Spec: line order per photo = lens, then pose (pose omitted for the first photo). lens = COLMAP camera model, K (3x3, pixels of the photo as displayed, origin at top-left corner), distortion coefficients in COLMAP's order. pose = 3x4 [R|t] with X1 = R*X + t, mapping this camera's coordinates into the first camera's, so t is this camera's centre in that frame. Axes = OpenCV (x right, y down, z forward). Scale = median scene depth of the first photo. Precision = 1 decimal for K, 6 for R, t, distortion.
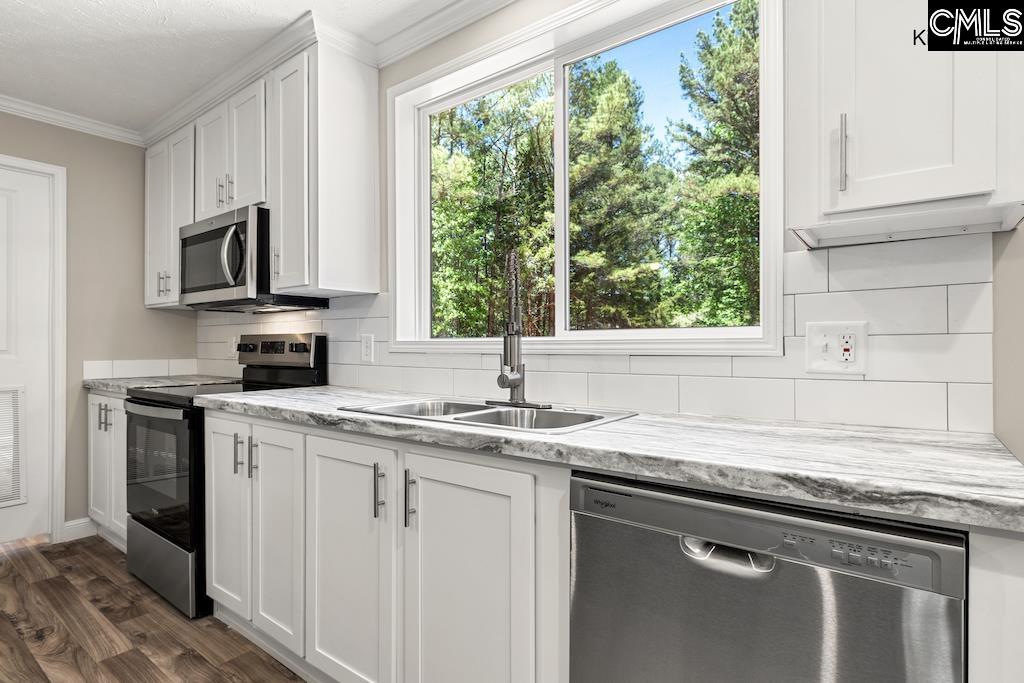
lens RADIAL K [[522.0, 0, 505.9], [0, 522.0, 344.7], [0, 0, 1]] dist [-0.001366, -0.000283]
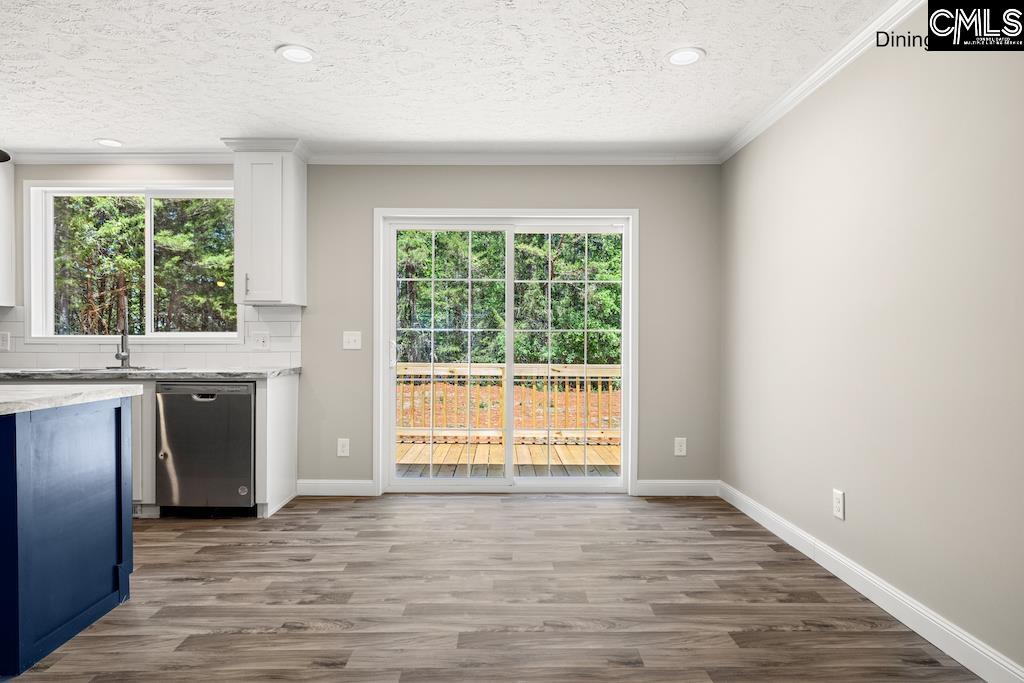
lens RADIAL K [[603.7, 0, 506.0], [0, 603.7, 342.6], [0, 0, 1]] dist [-0.006729, -0.000730]
pose [[0.789035, -0.000341, 0.614349, -0.180927], [-0.002960, 0.999986, 0.004357, -0.001679], [-0.614341, -0.005256, 0.789023, -1.298913]]
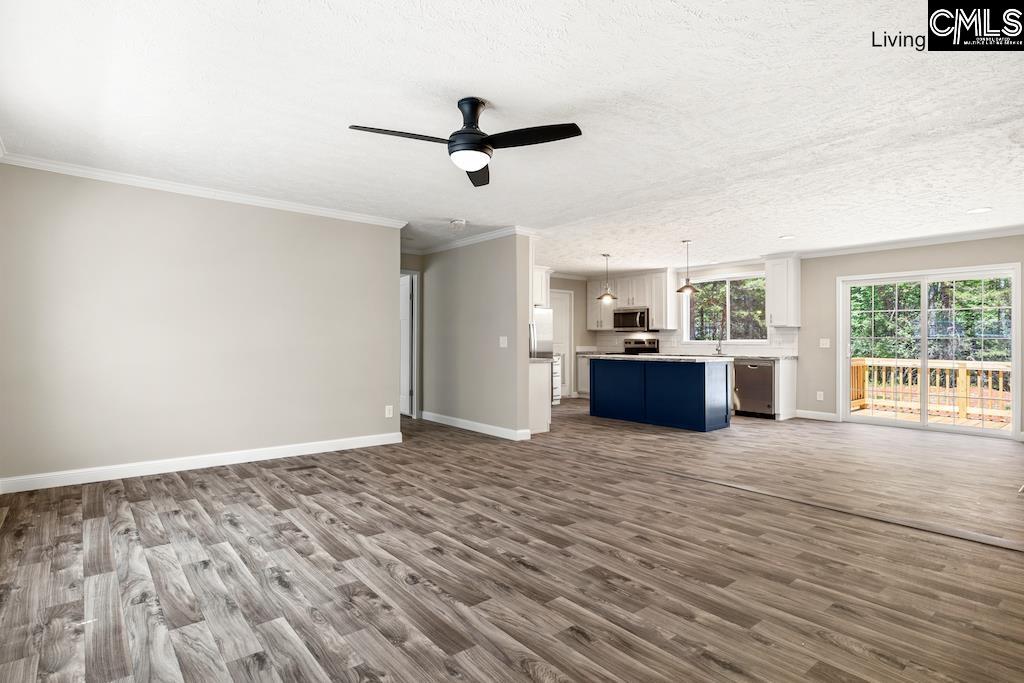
lens RADIAL K [[522.3, 0, 513.2], [0, 522.3, 338.6], [0, 0, 1]] dist [-0.000068, 0.000097]
pose [[0.975849, 0.004232, -0.218403, -0.568097], [-0.005343, 0.999976, -0.004498, -0.002741], [0.218379, 0.005557, 0.975848, -3.017096]]
